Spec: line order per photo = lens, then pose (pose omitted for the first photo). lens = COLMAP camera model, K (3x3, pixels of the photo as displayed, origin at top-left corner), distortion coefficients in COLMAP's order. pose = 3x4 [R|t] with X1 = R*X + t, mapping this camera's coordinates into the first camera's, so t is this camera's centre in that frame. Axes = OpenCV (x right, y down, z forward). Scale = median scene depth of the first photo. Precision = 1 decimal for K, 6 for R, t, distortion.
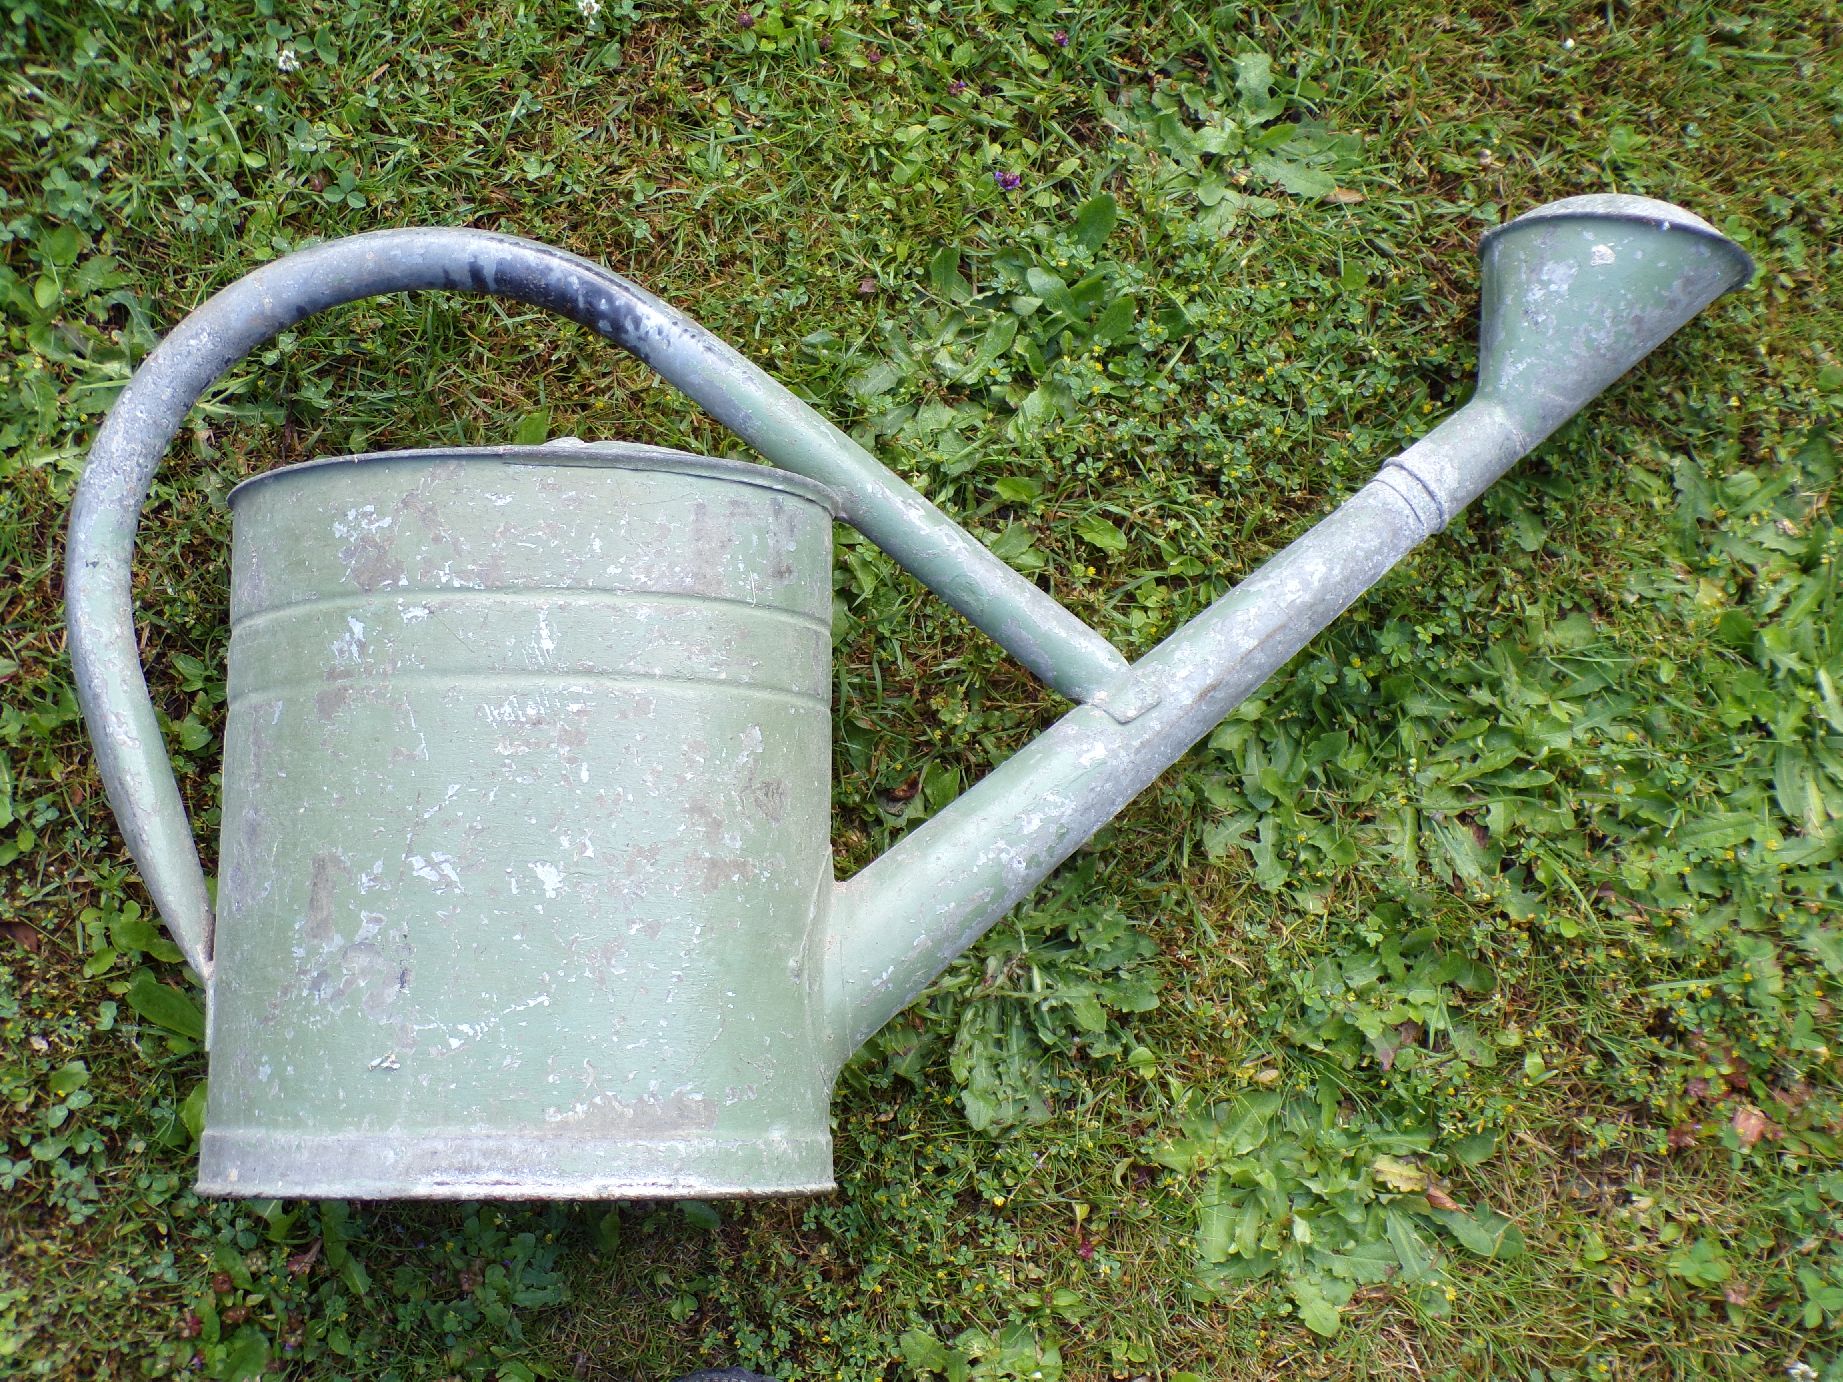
lens RADIAL K [[2408.4, 0, 896.5], [0, 2408.4, 701.6], [0, 0, 1]] dist [-0.068701, 0.292055]
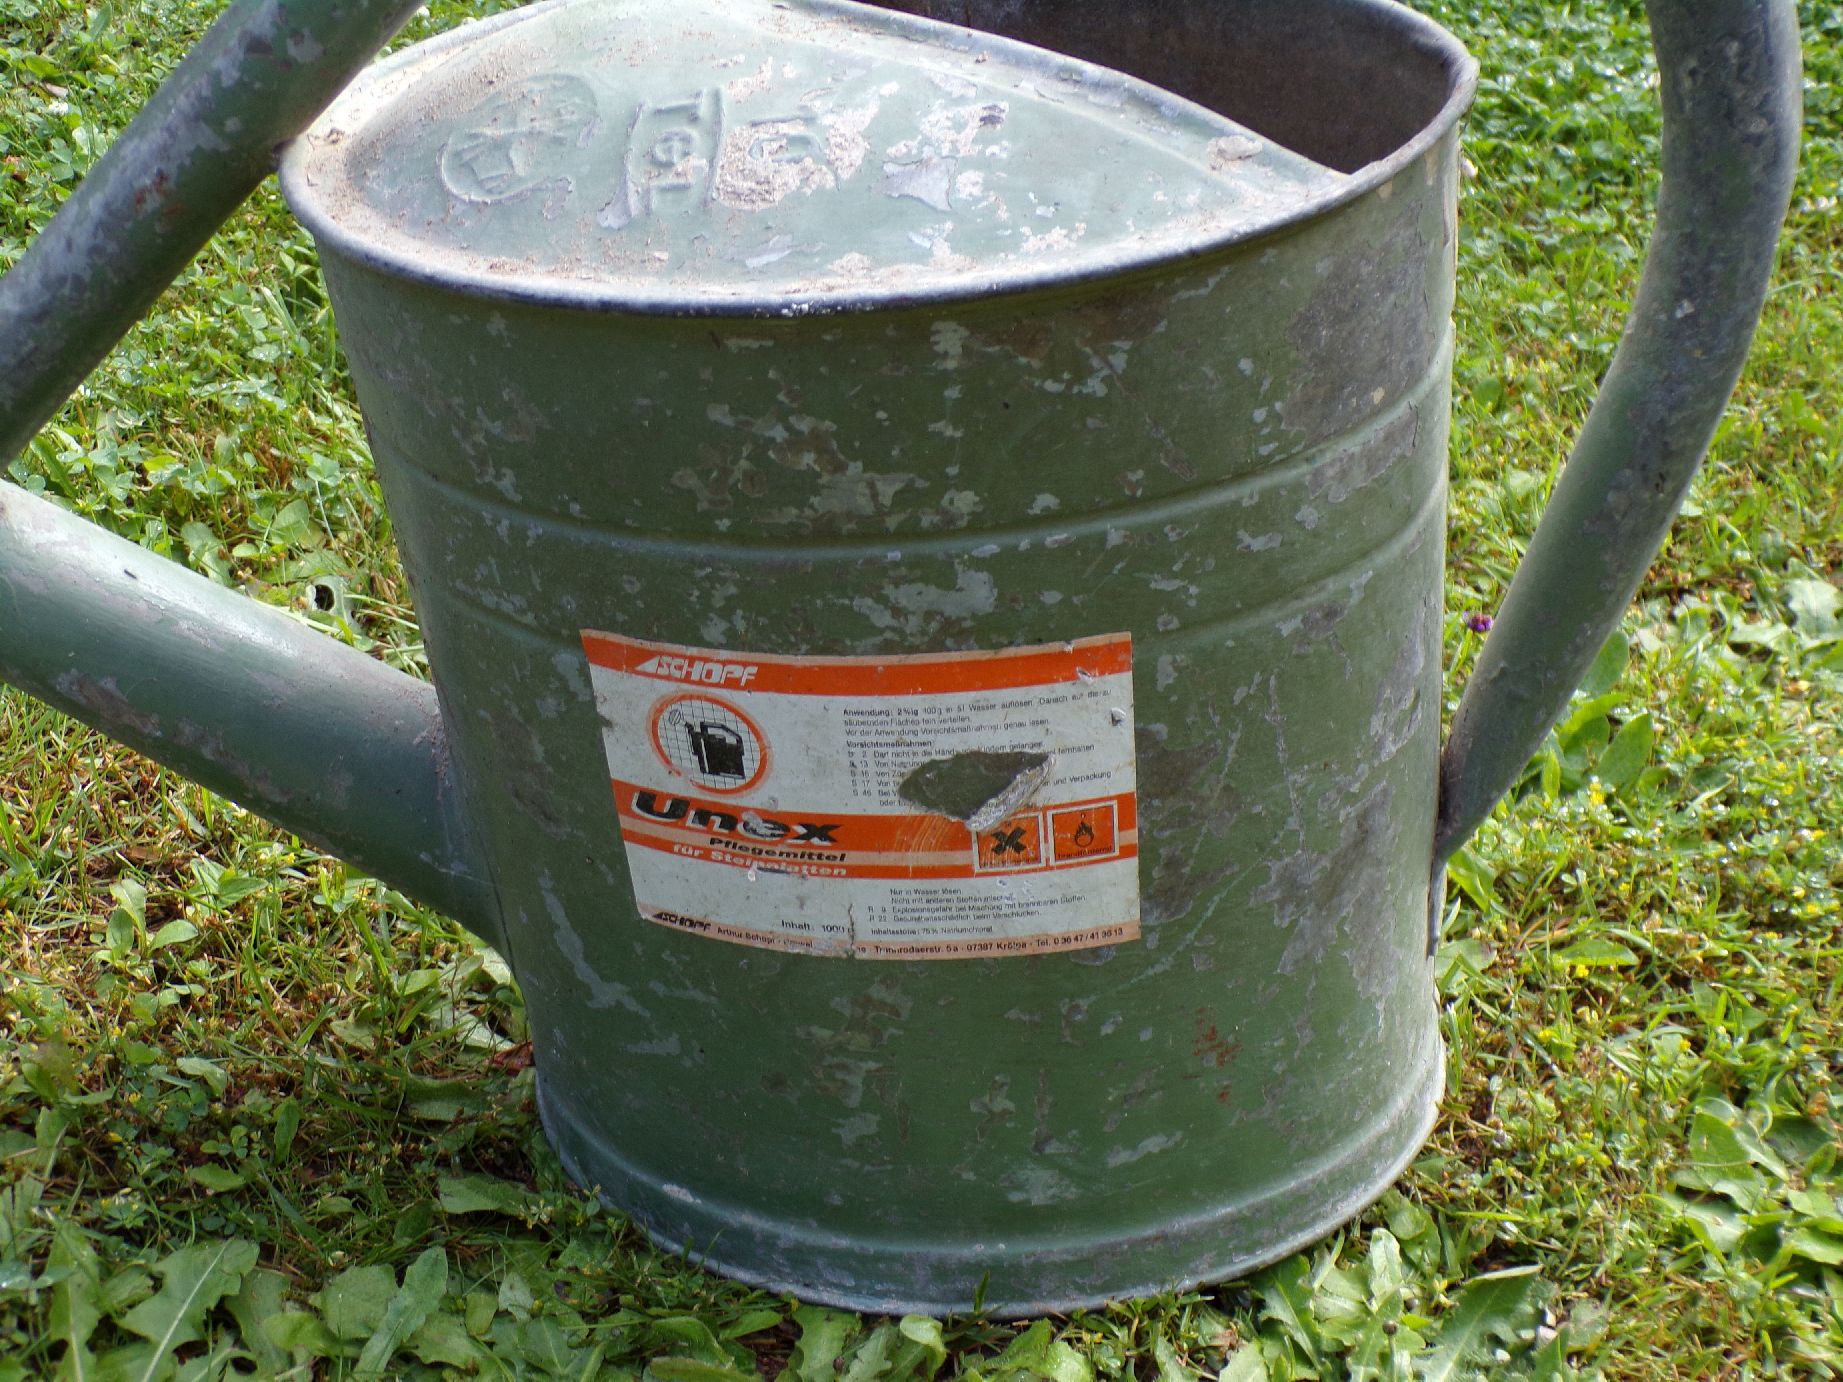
lens RADIAL K [[2408.4, 0, 896.5], [0, 2408.4, 701.6], [0, 0, 1]] dist [-0.068701, 0.292055]
pose [[0.971312, 0.118904, -0.205947, 0.027832], [-0.231184, 0.675101, -0.700566, 0.382079], [0.055735, 0.728080, 0.683223, 0.509419]]
